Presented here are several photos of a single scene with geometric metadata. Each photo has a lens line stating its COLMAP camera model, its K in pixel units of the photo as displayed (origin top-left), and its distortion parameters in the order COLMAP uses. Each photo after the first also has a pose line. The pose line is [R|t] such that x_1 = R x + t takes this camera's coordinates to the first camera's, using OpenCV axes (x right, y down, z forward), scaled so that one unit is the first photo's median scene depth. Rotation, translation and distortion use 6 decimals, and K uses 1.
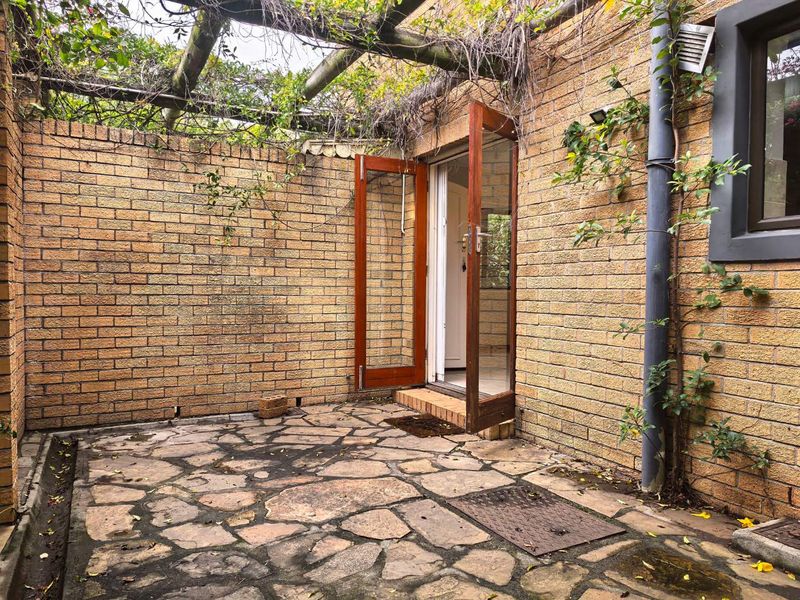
lens RADIAL K [[569.3, 0, 398.2], [0, 569.3, 300.8], [0, 0, 1]] dist [0.020984, -0.017329]
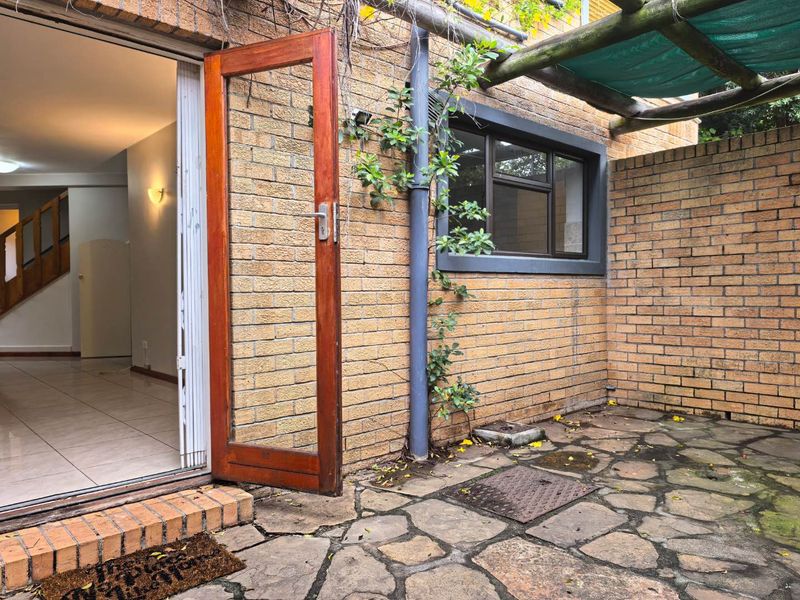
lens RADIAL K [[569.3, 0, 397.1], [0, 569.3, 298.7], [0, 0, 1]] dist [0.020984, -0.017329]
pose [[-0.242060, -0.013346, 0.970170, -0.773058], [0.033468, 0.999196, 0.022096, -0.033738], [-0.969684, 0.037818, -0.241418, 1.454332]]
